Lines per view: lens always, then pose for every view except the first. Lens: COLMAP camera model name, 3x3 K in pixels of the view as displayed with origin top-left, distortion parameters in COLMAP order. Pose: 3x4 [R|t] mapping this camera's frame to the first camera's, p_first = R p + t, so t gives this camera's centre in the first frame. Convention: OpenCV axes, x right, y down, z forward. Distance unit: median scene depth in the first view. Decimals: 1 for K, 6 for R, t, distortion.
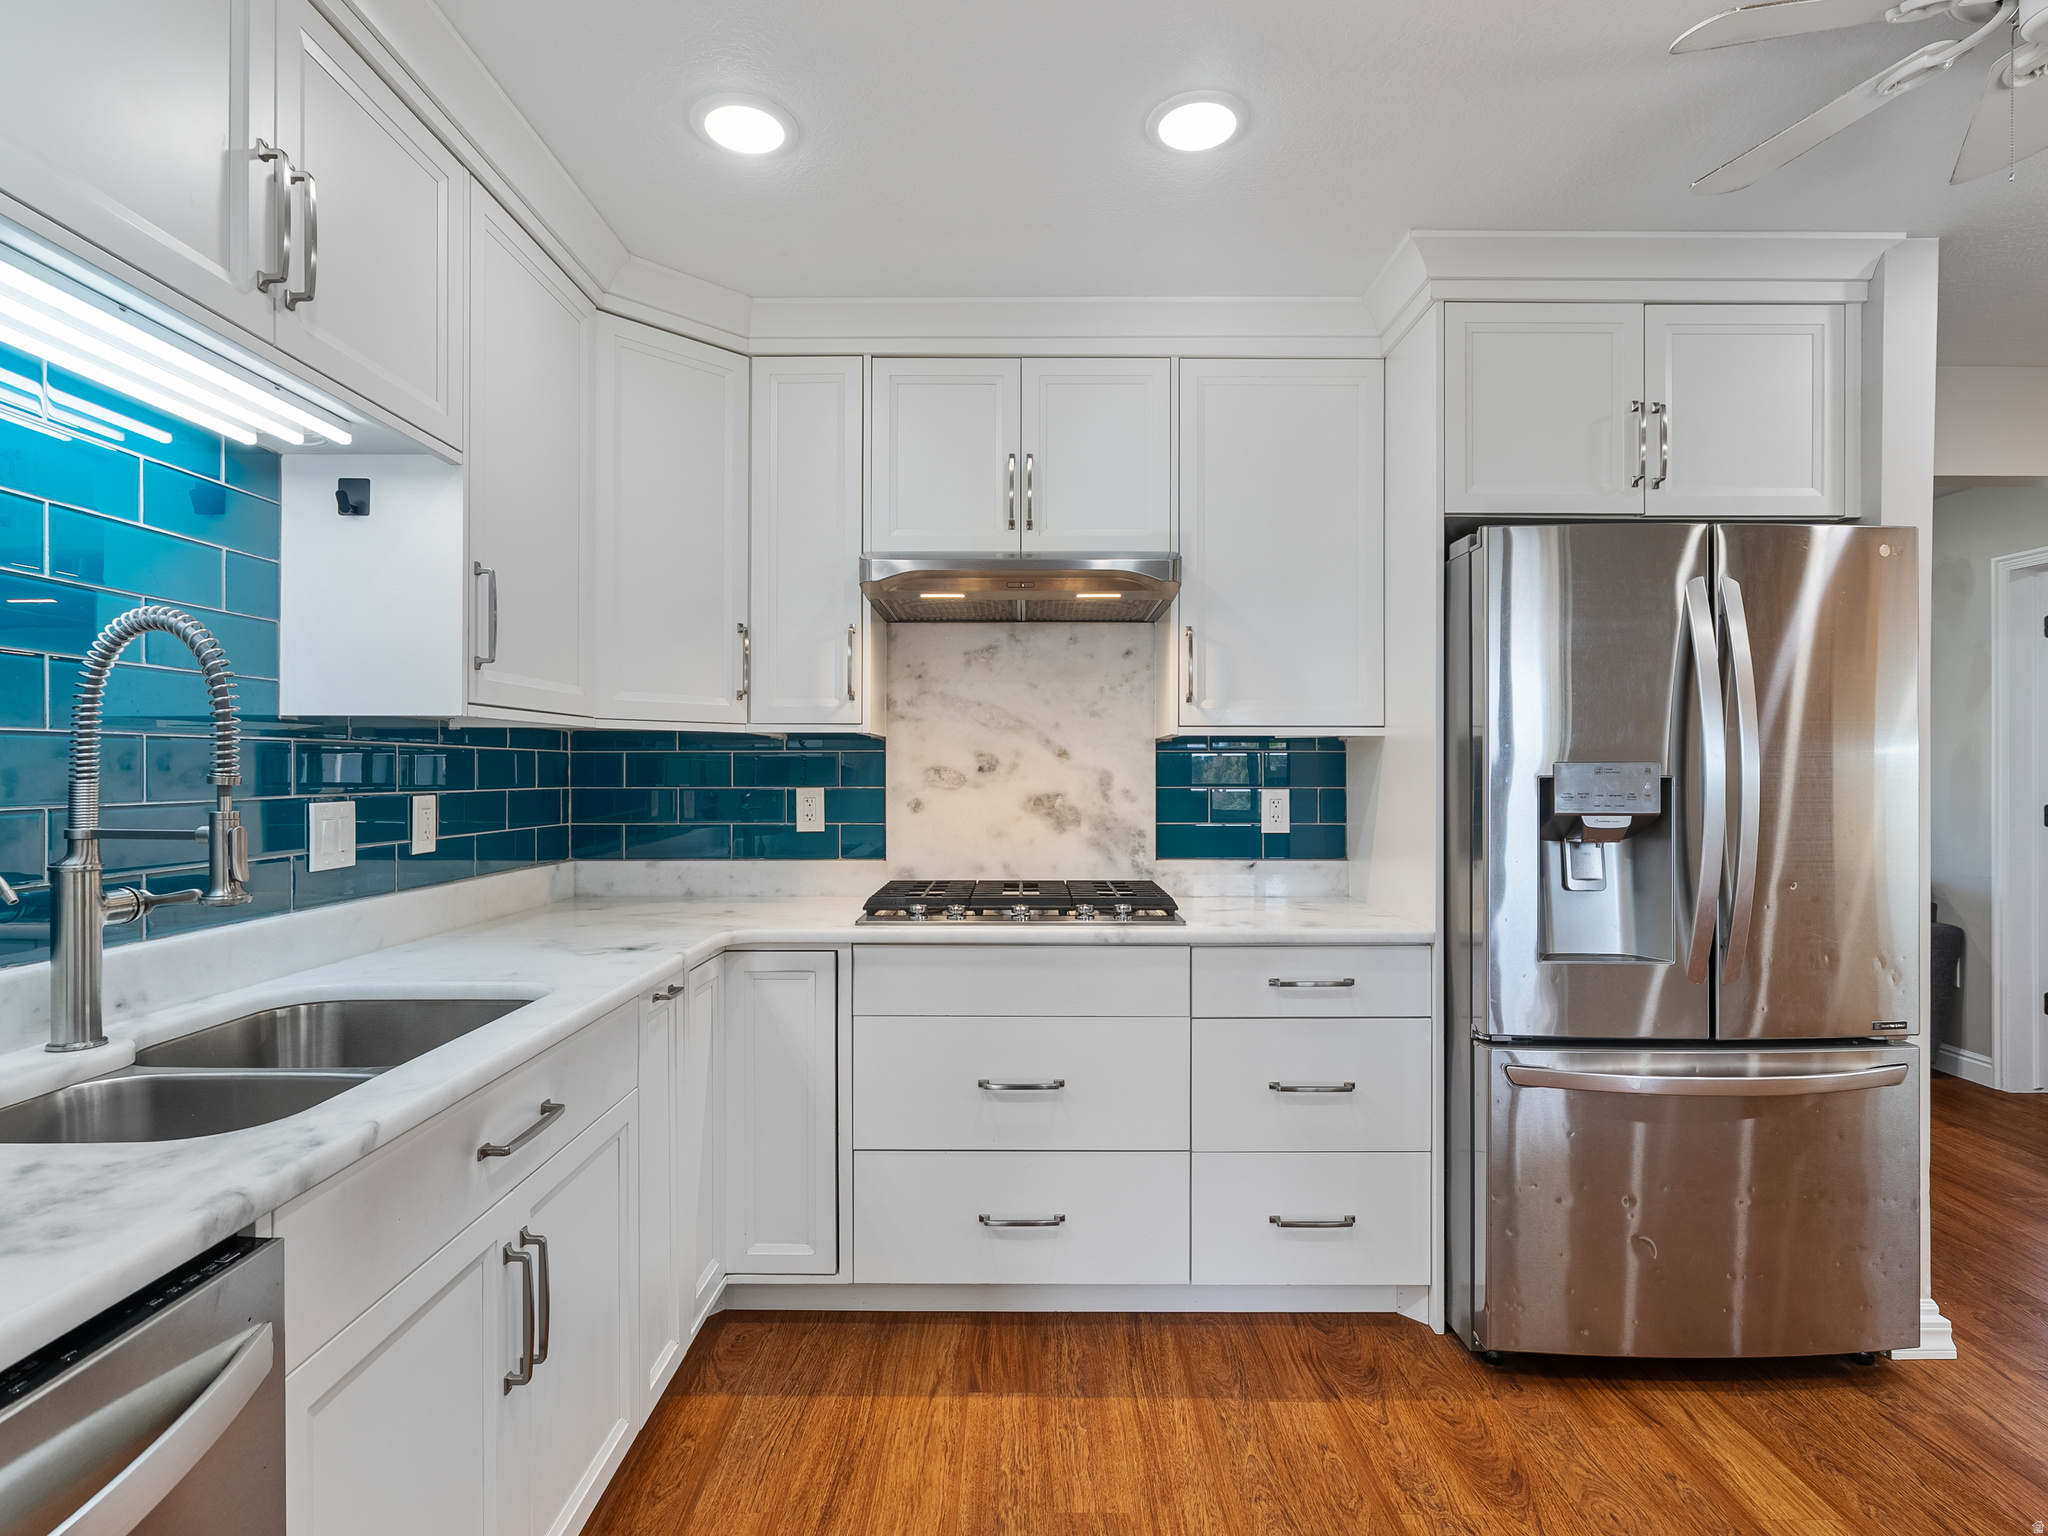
lens RADIAL K [[1040.5, 0, 1024.3], [0, 1040.5, 771.8], [0, 0, 1]] dist [-0.008519, 0.004375]
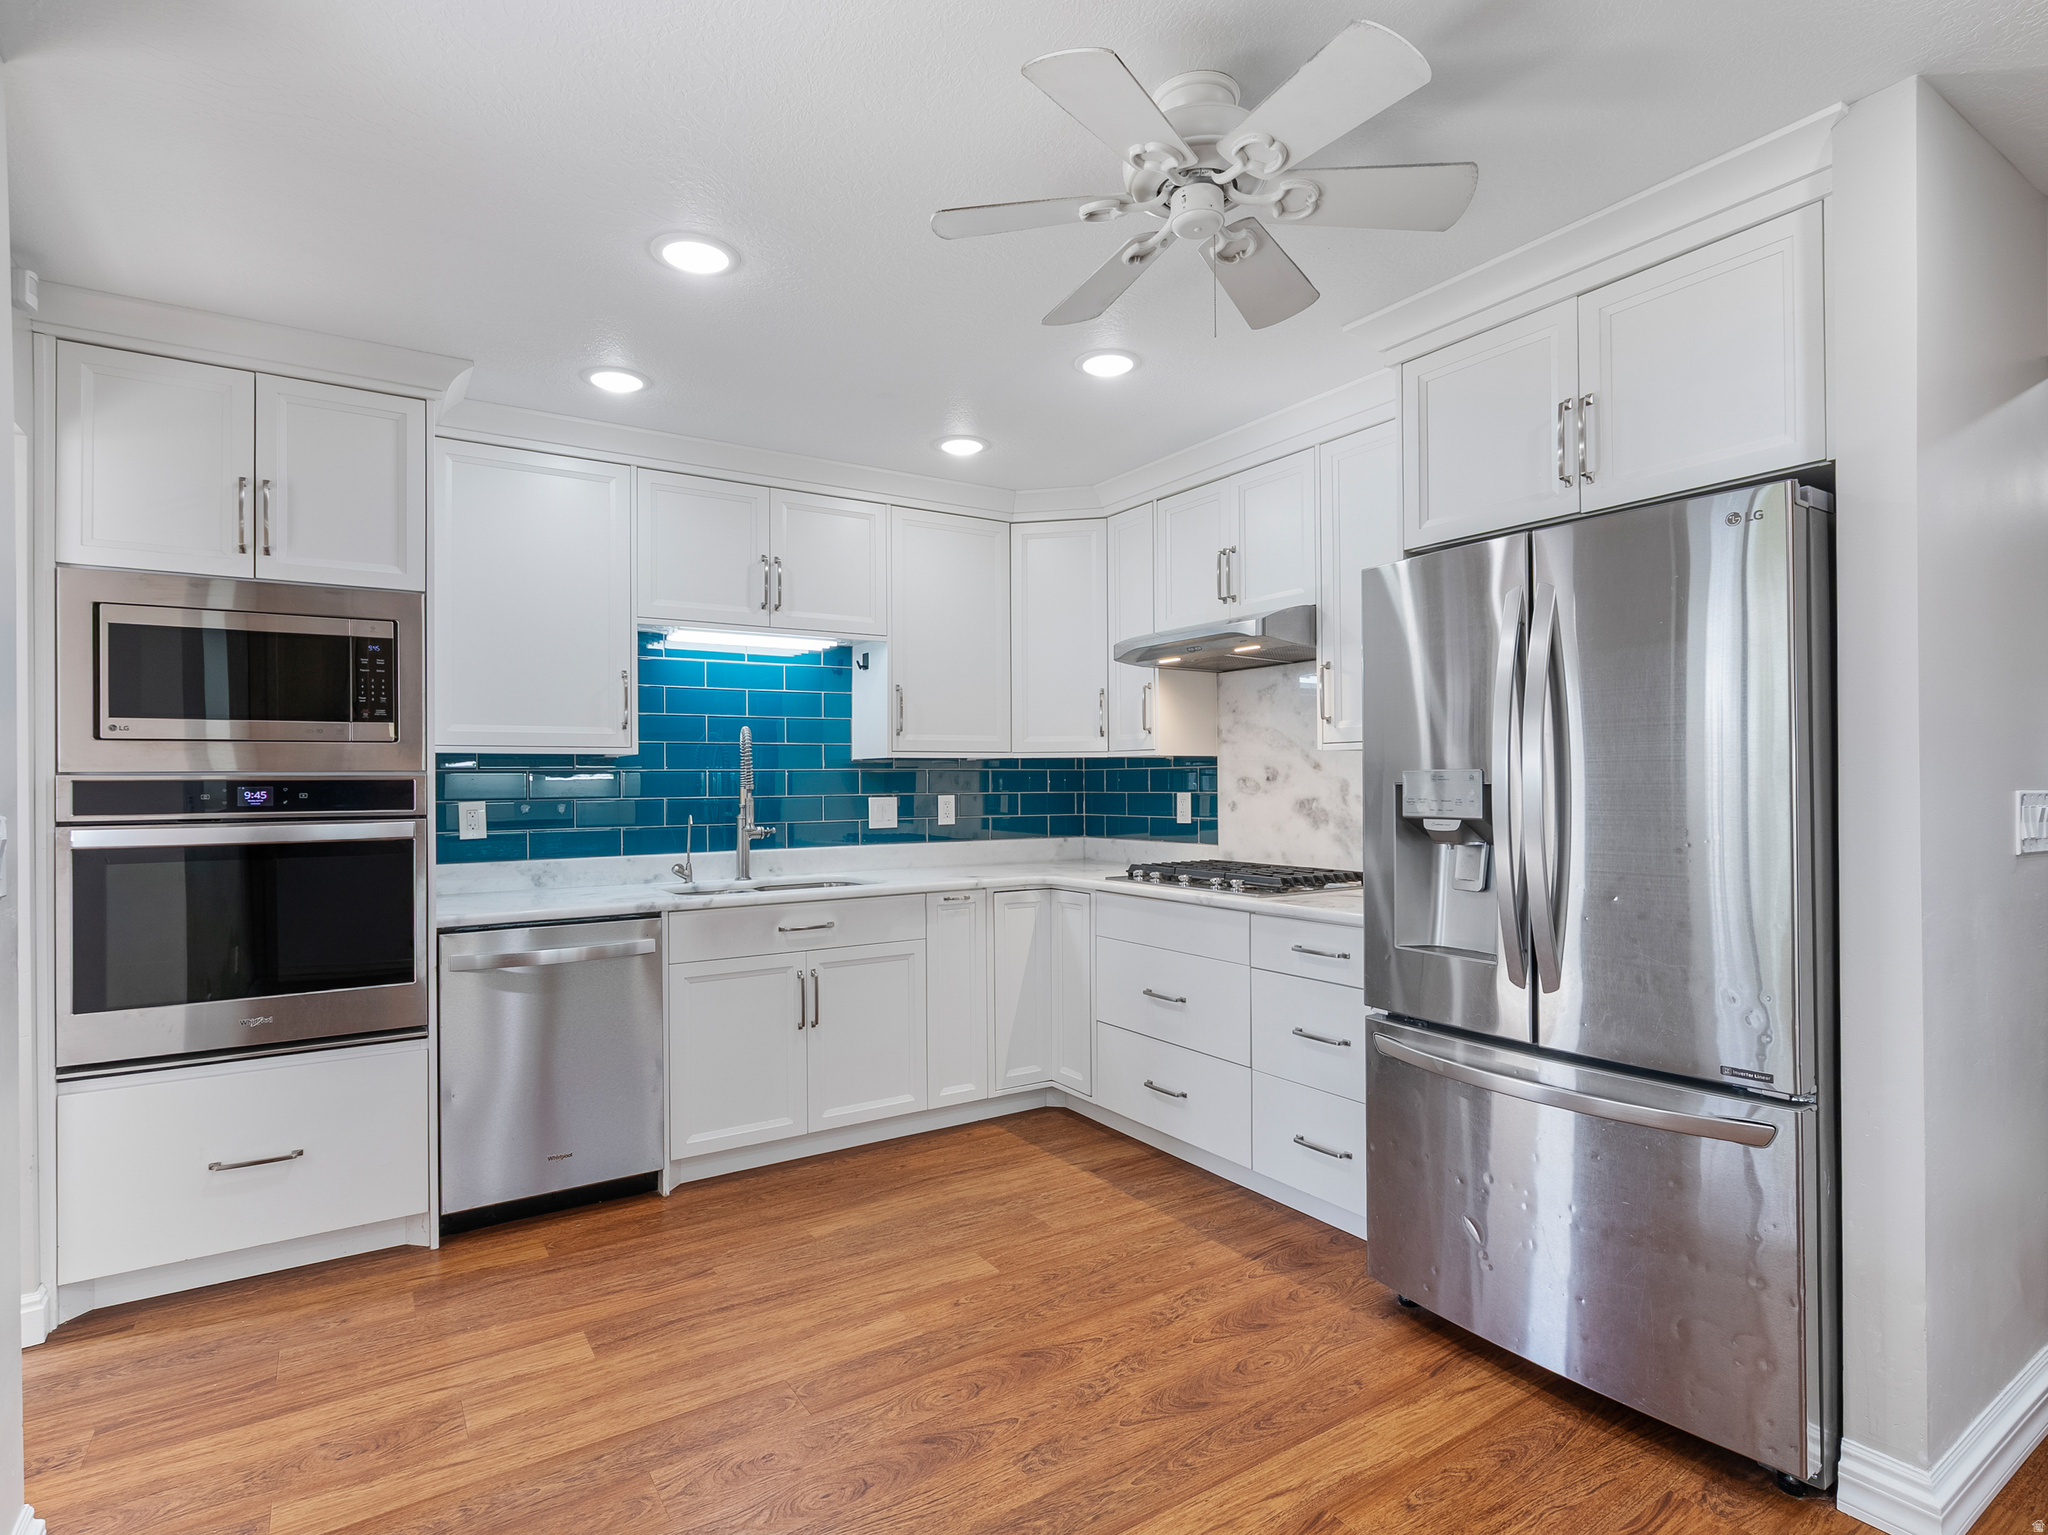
lens RADIAL K [[1040.5, 0, 1032.1], [0, 1040.5, 772.5], [0, 0, 1]] dist [-0.008519, 0.004375]
pose [[0.556233, -0.012538, -0.830932, 1.106211], [0.006414, 0.999921, -0.010795, 0.002146], [0.831002, 0.000675, 0.556269, 0.034089]]
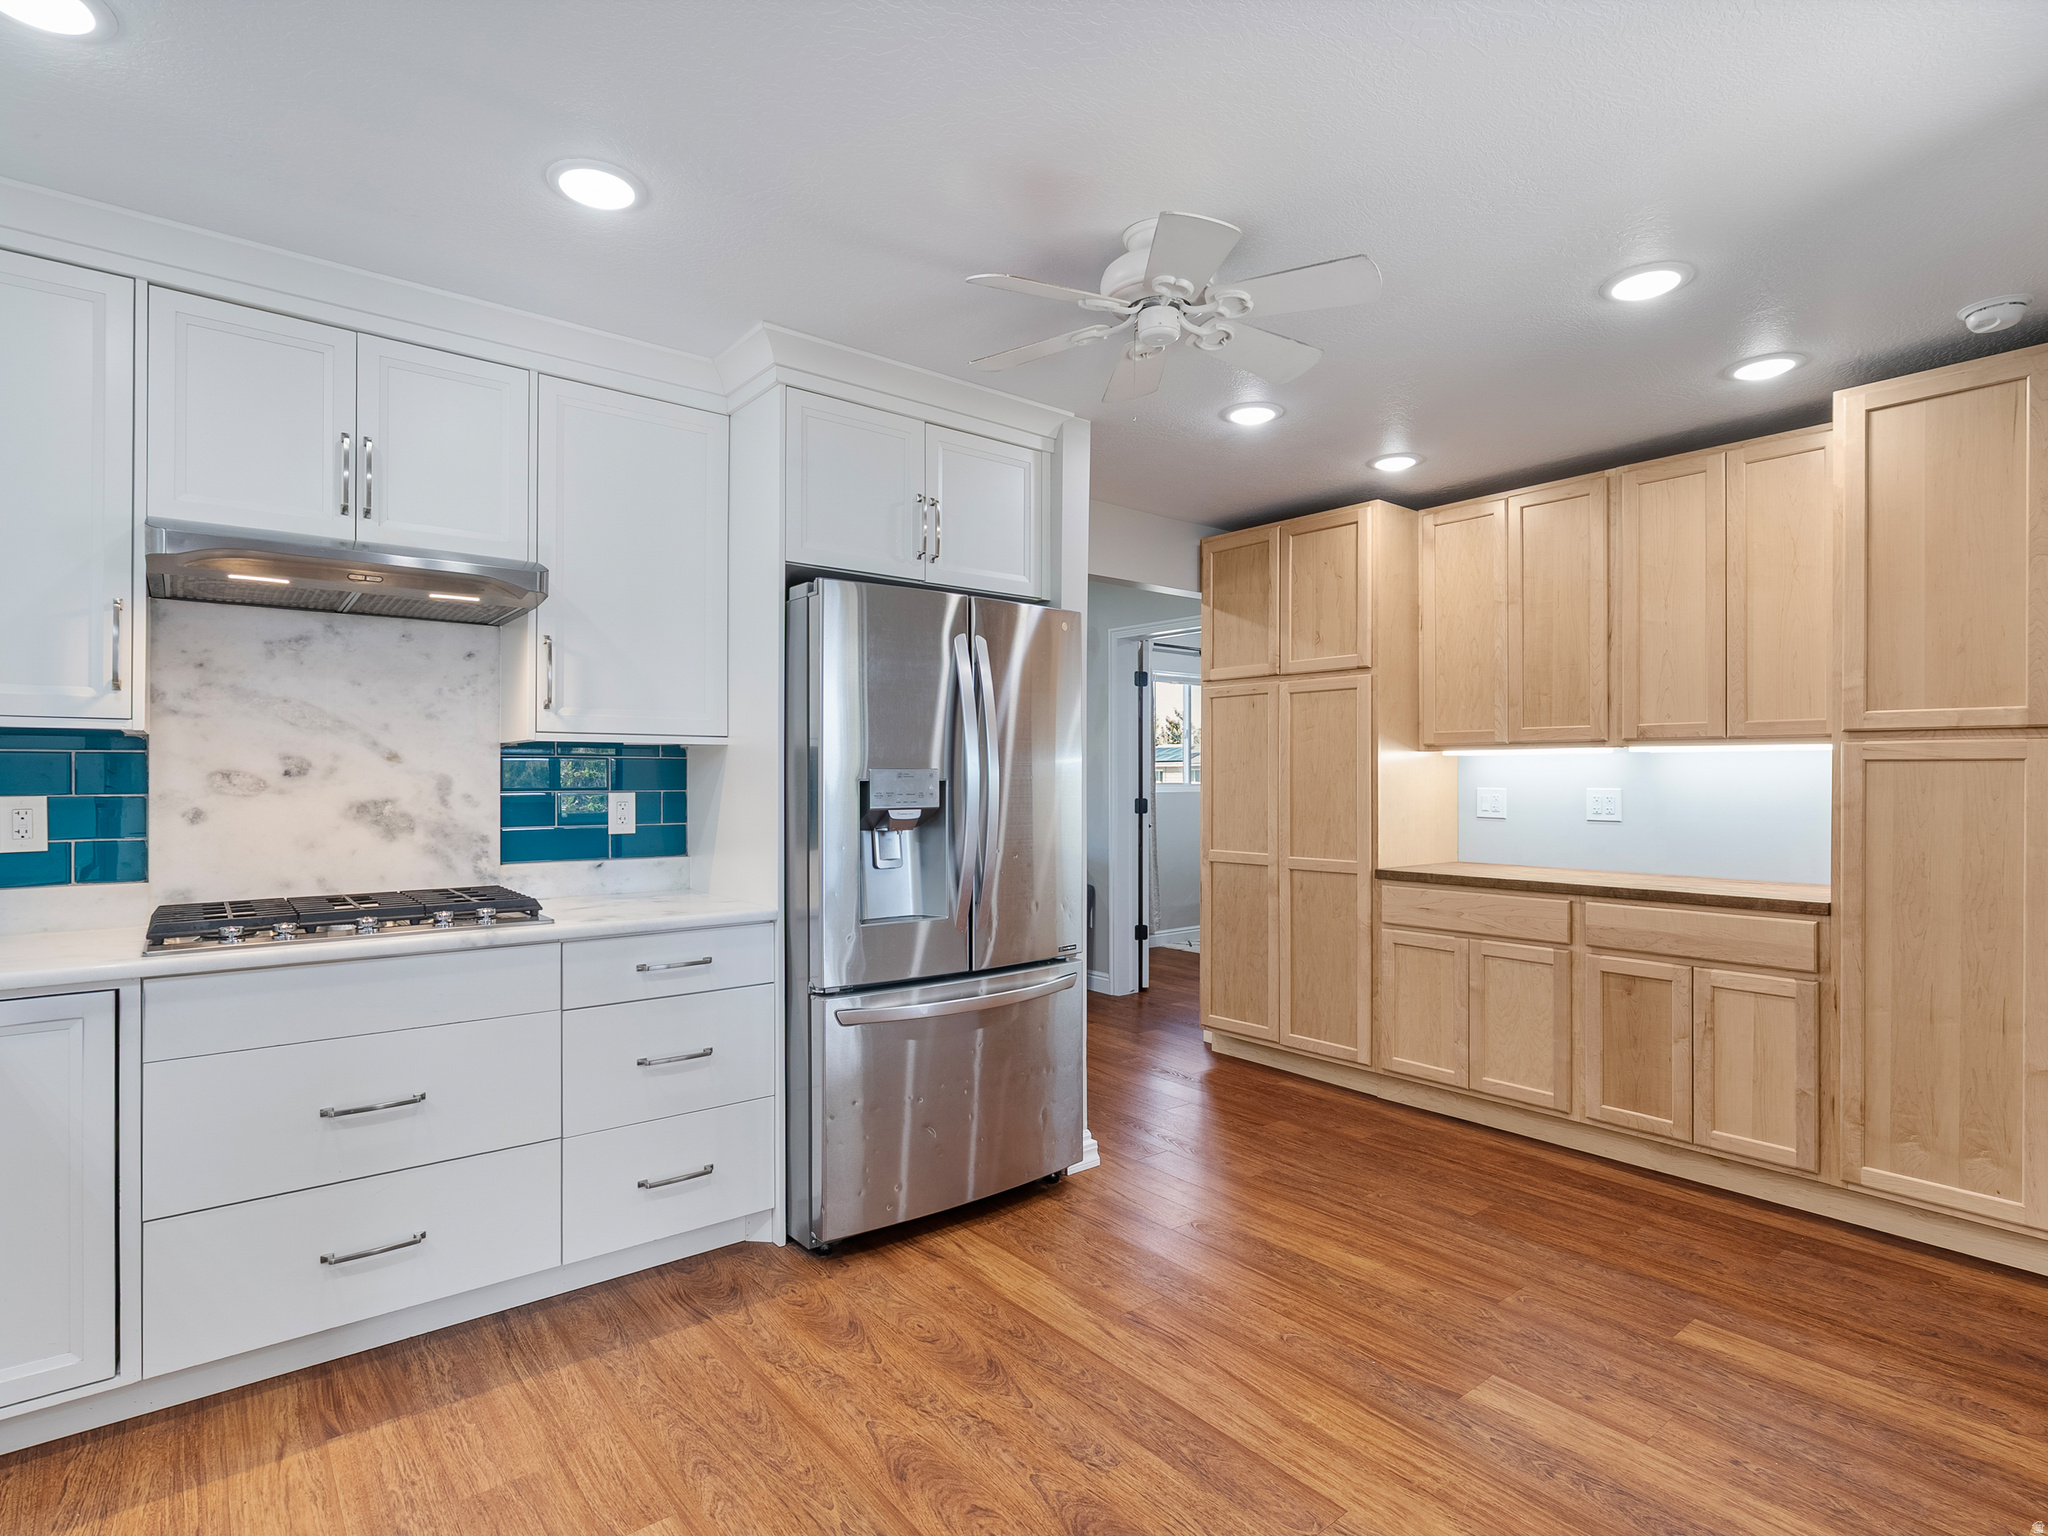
lens RADIAL K [[1040.5, 0, 1016.7], [0, 1040.5, 773.0], [0, 0, 1]] dist [-0.008519, 0.004375]
pose [[0.782469, 0.001581, 0.622687, -0.133678], [0.000636, 0.999994, -0.003339, 0.000559], [-0.622689, 0.003008, 0.782464, -0.106876]]
